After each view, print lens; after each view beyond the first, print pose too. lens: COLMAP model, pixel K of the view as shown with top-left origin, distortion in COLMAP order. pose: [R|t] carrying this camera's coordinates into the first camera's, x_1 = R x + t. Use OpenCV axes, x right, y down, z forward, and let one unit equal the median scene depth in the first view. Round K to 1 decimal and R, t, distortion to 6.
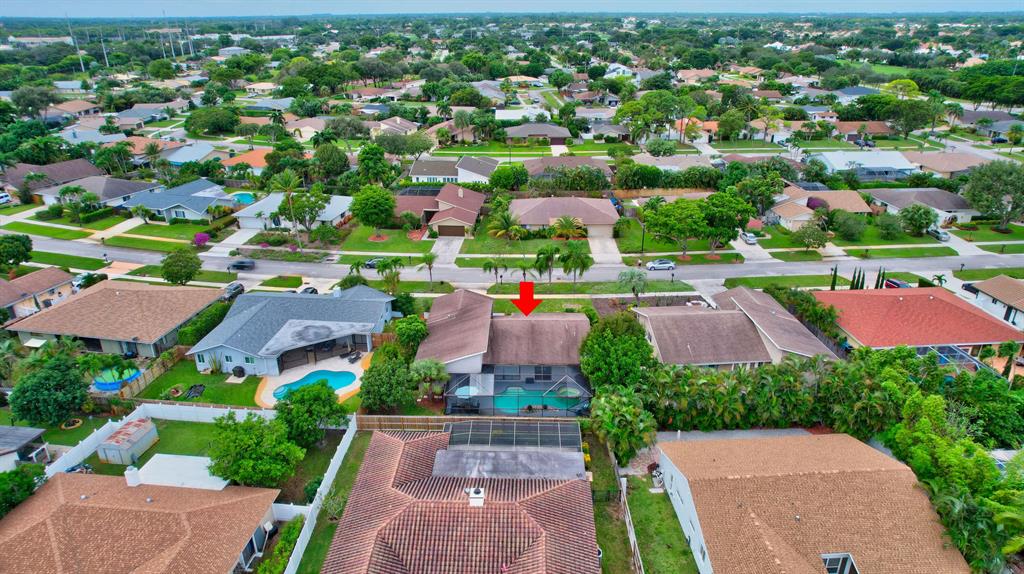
lens RADIAL K [[656.4, 0, 511.3], [0, 656.4, 287.6], [0, 0, 1]] dist [-0.056354, 0.050894]
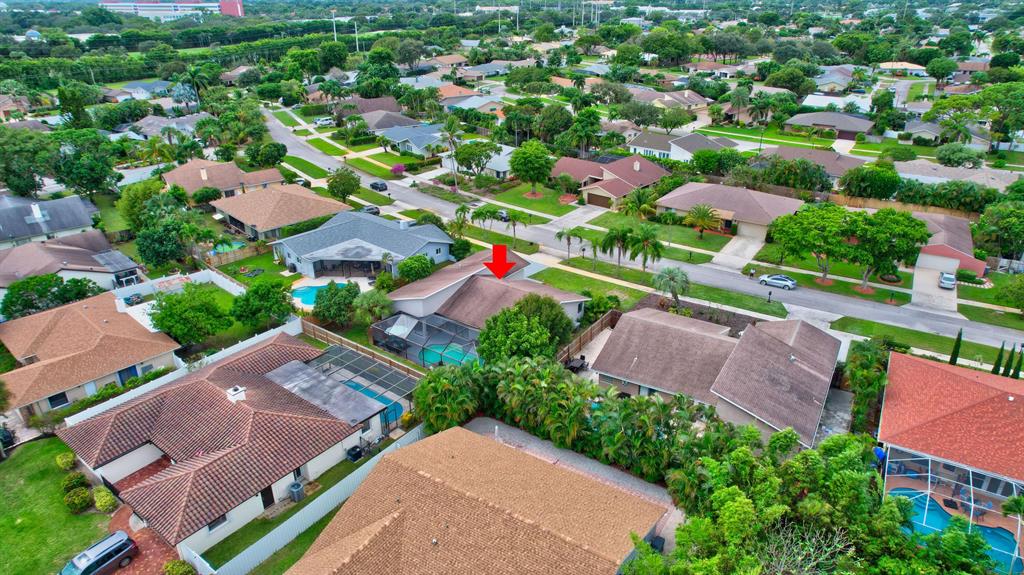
lens RADIAL K [[656.4, 0, 515.4], [0, 656.4, 291.4], [0, 0, 1]] dist [-0.056354, 0.050894]
pose [[0.817589, 0.244853, -0.521148, 0.342893], [-0.226565, 0.968873, 0.099769, -0.025810], [0.529355, 0.036504, 0.847615, 0.124194]]
